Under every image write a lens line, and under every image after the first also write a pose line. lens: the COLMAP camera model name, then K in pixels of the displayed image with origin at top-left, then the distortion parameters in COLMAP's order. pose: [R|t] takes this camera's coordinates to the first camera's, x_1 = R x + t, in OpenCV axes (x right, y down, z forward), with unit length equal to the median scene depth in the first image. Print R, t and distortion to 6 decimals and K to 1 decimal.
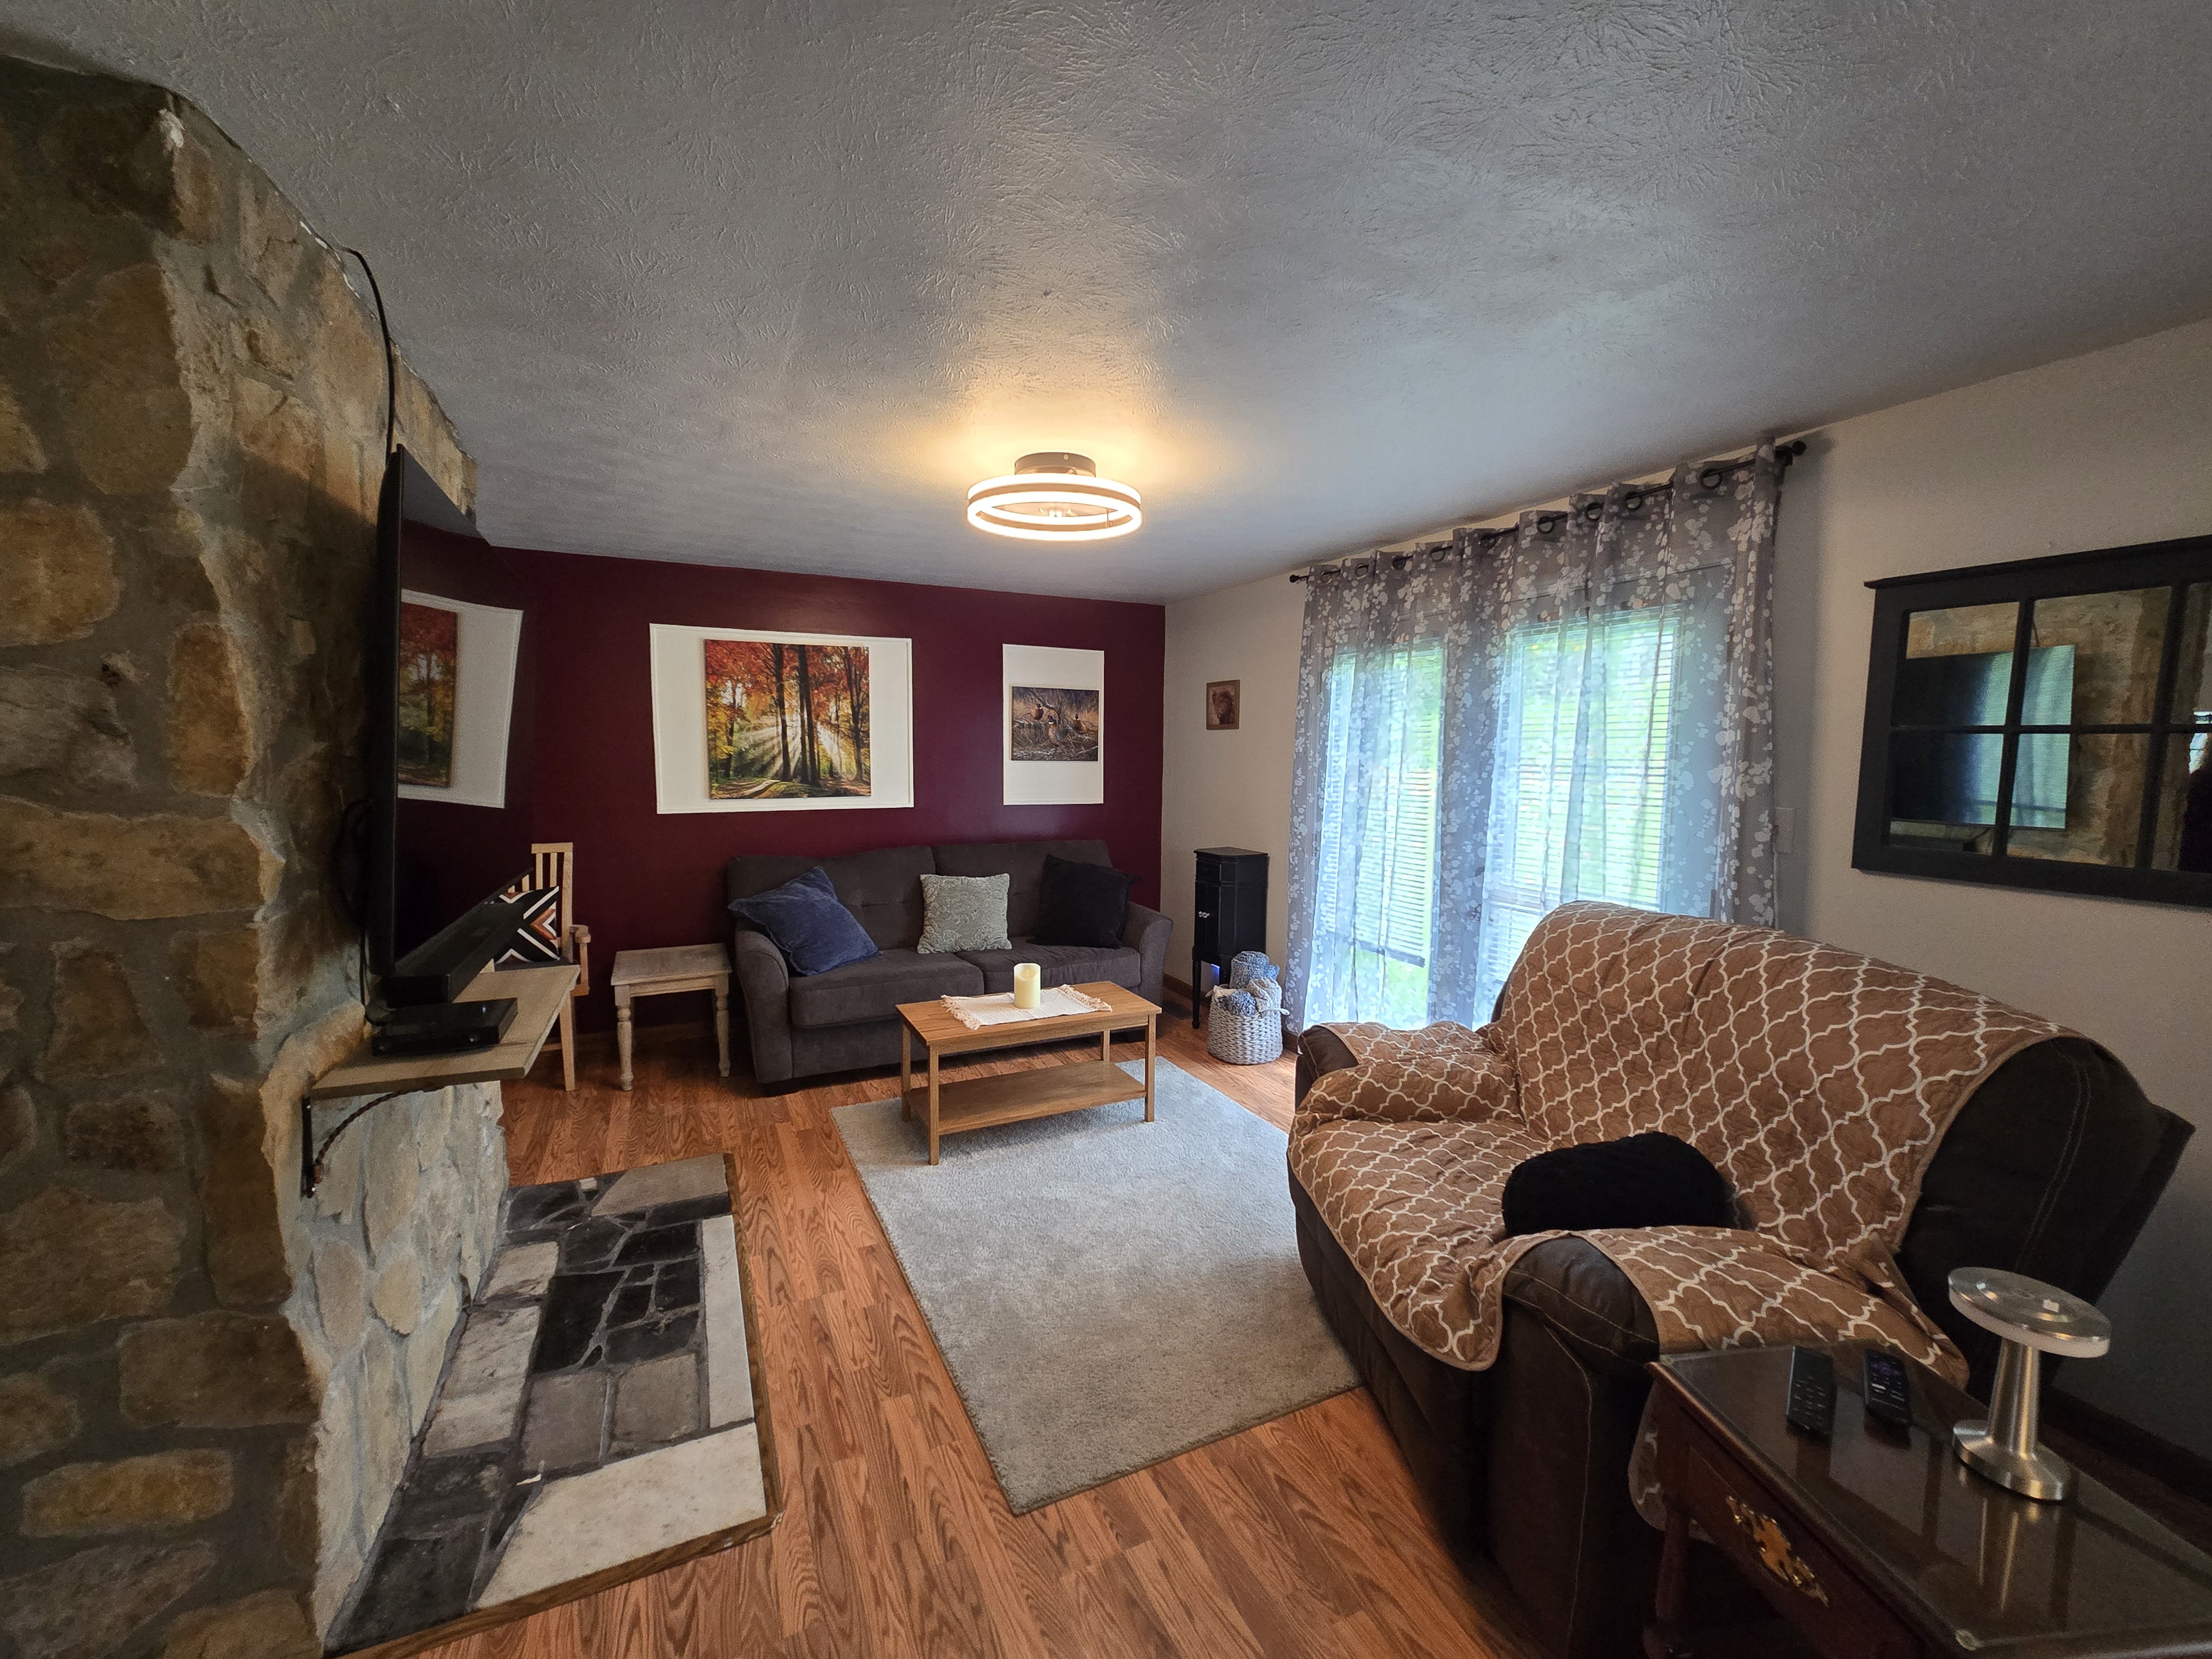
lens RADIAL K [[894.4, 0, 1110.5], [0, 894.4, 830.5], [0, 0, 1]] dist [-0.005215, 0.000024]
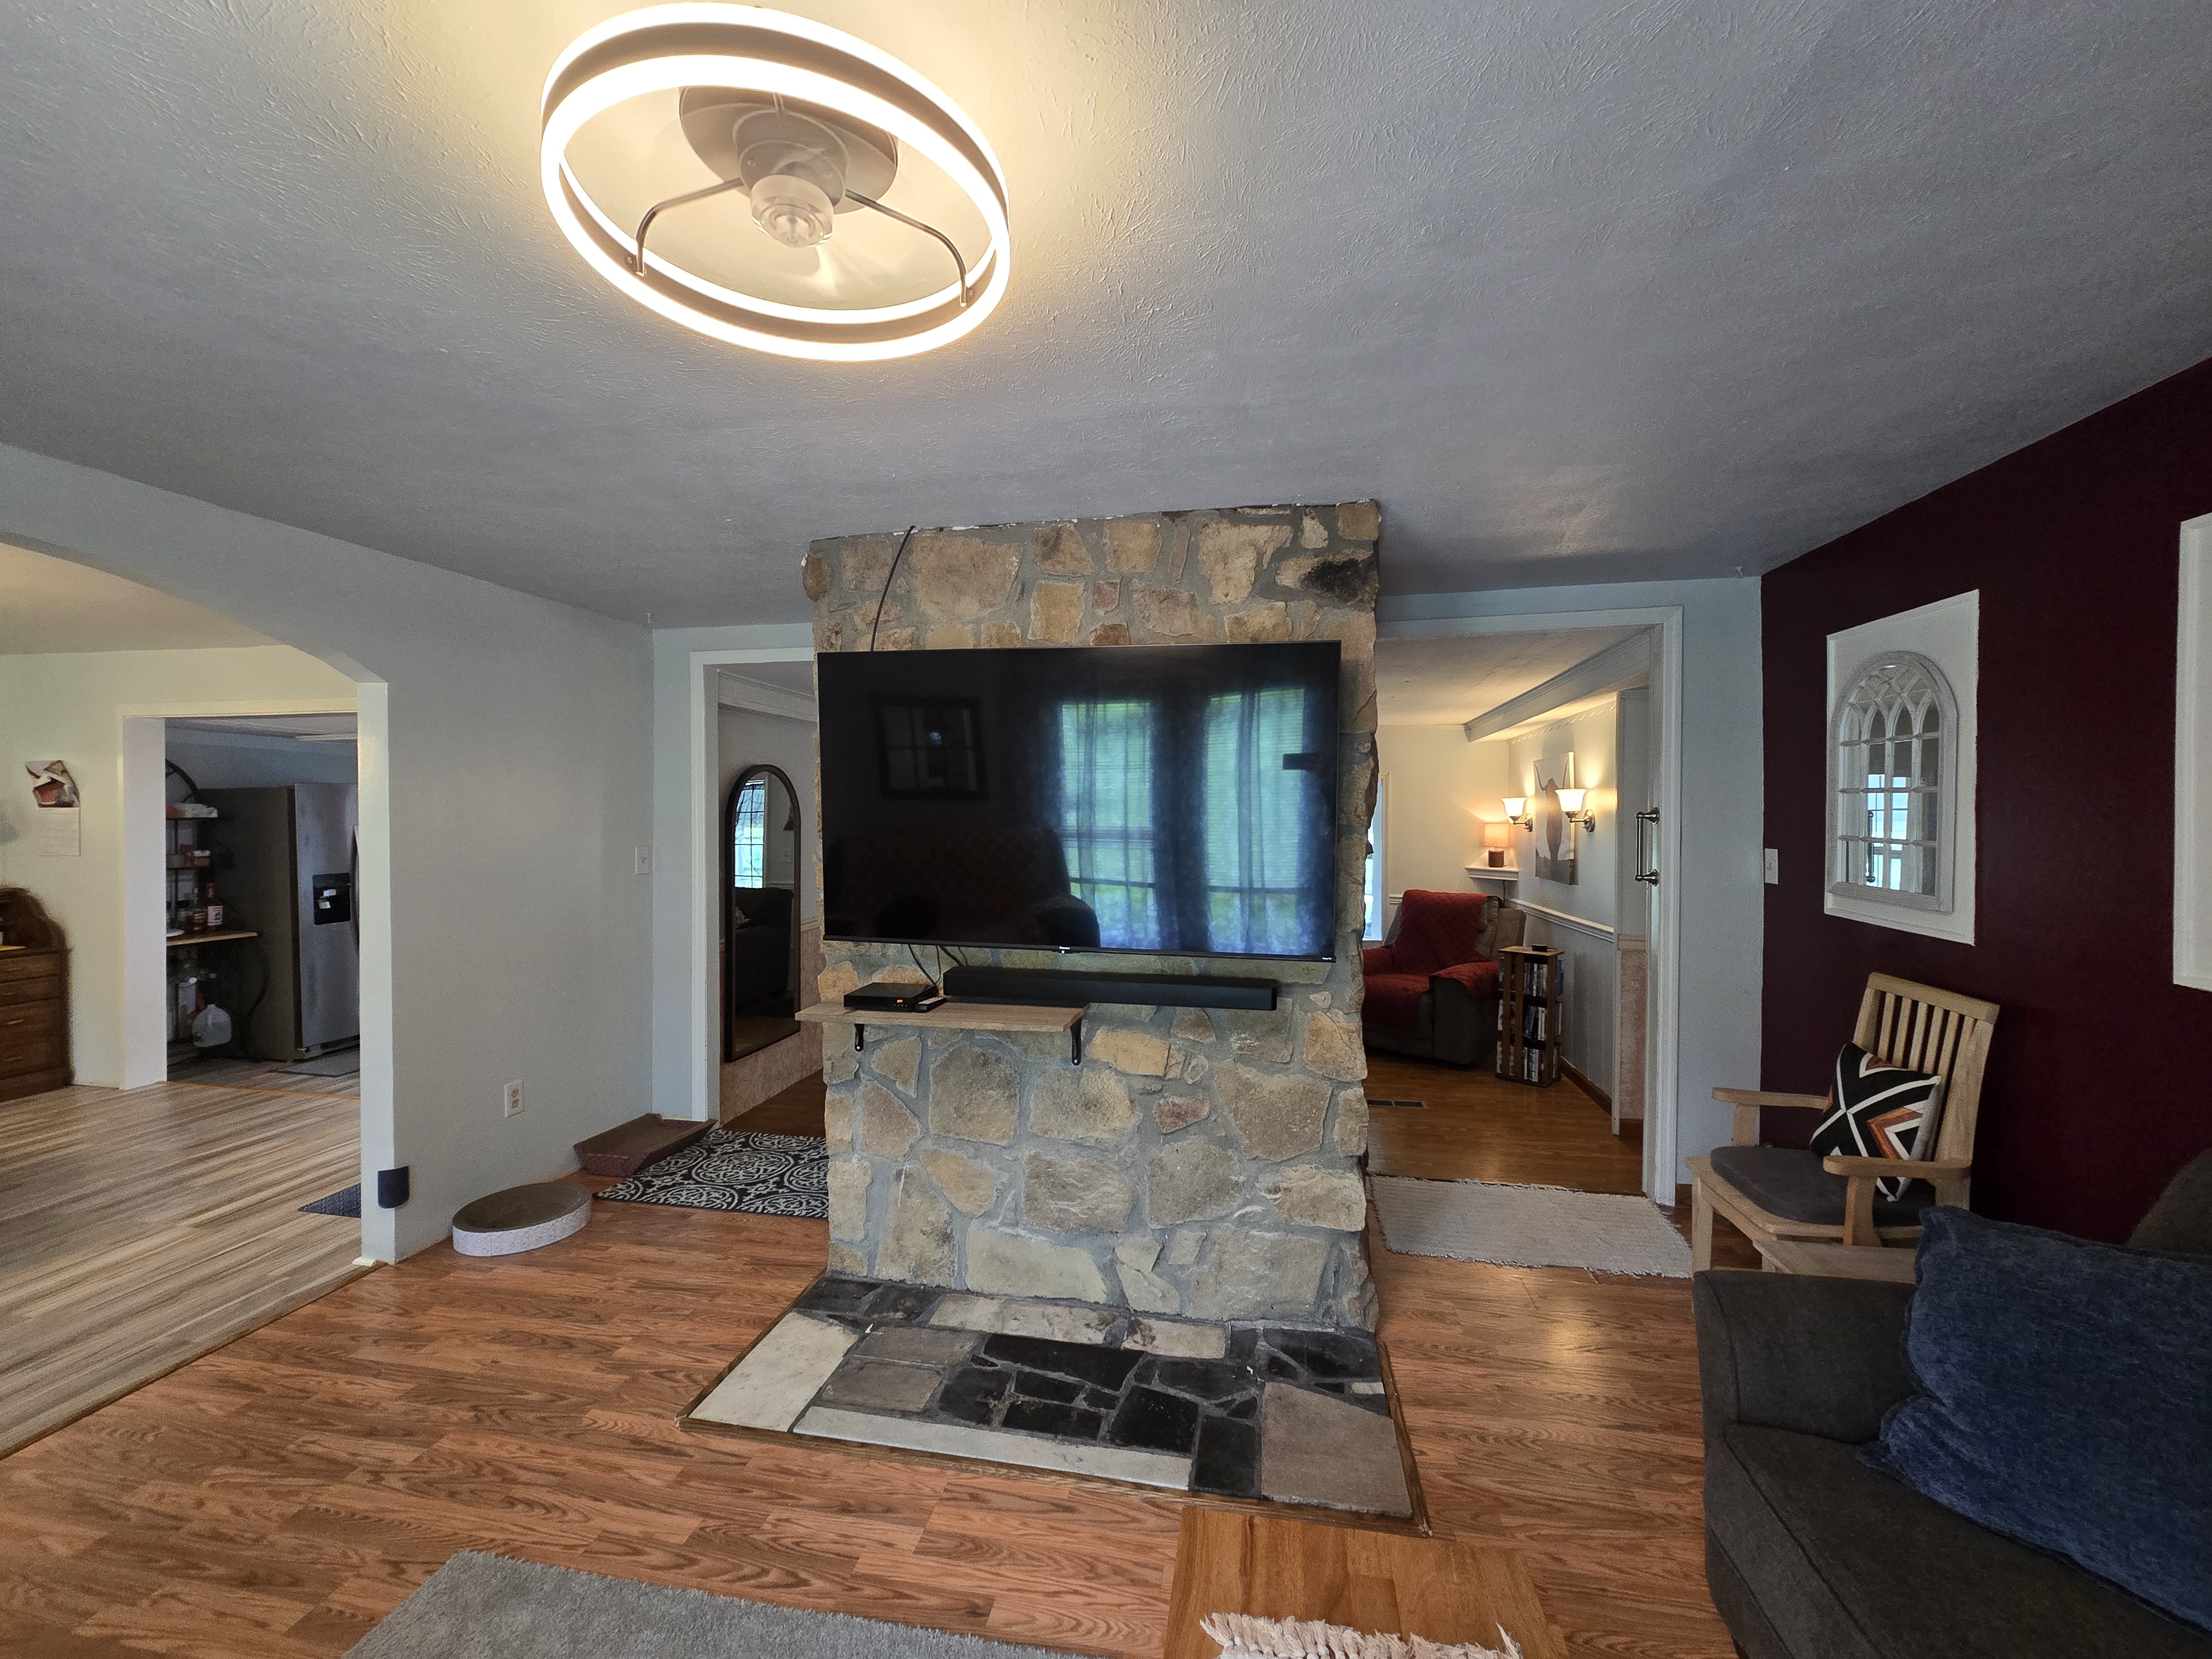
lens RADIAL K [[897.4, 0, 1107.8], [0, 897.4, 835.6], [0, 0, 1]] dist [-0.002157, -0.000369]
pose [[-0.596504, 0.011136, -0.802533, 0.169036], [-0.078296, 0.994327, 0.071993, -0.120124], [0.798782, 0.105780, -0.592249, 1.334033]]
